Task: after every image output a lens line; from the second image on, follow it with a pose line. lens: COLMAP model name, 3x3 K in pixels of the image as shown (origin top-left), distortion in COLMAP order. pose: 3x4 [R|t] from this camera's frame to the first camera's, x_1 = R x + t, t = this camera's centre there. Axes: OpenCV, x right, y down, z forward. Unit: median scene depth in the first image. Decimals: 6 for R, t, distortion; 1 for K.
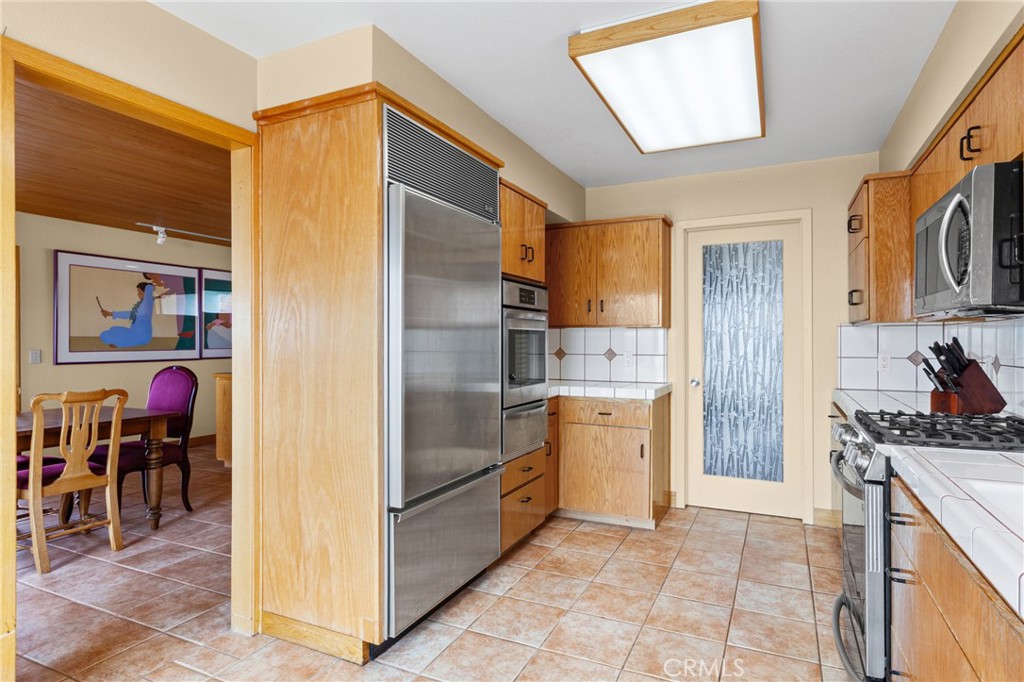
lens RADIAL K [[549.6, 0, 516.5], [0, 549.6, 341.4], [0, 0, 1]] dist [0.002173, -0.000912]
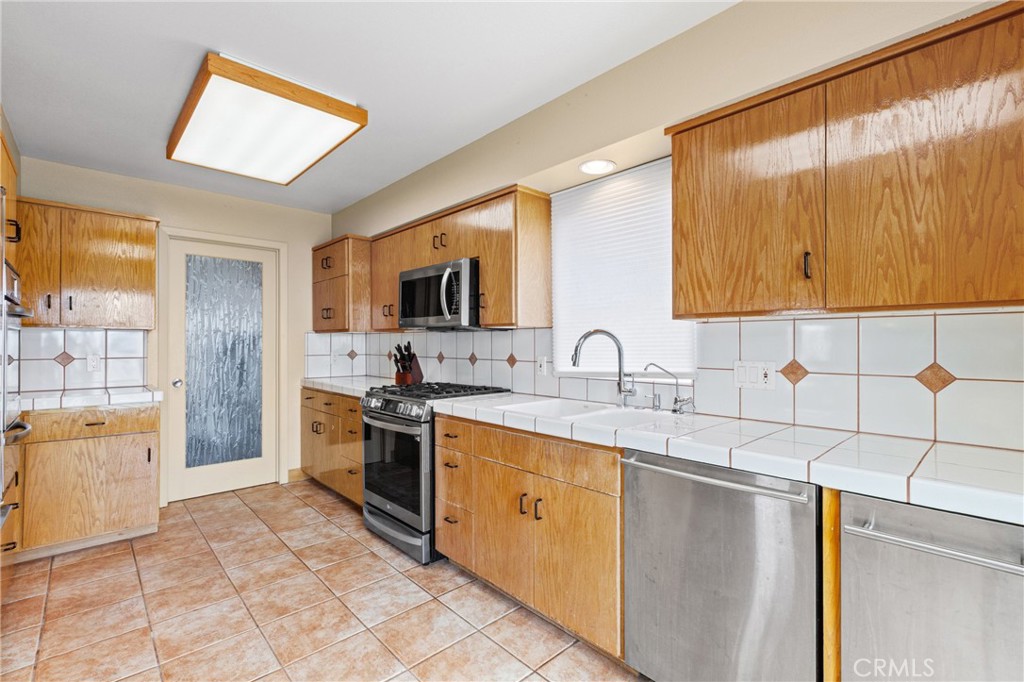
lens RADIAL K [[466.1, 0, 517.3], [0, 466.1, 341.5], [0, 0, 1]] dist [0.003583, 0.000407]
pose [[0.366277, 0.006048, 0.930486, -0.357554], [0.000156, 0.999978, -0.006561, 0.001988], [-0.930506, 0.002548, 0.366268, 0.090421]]
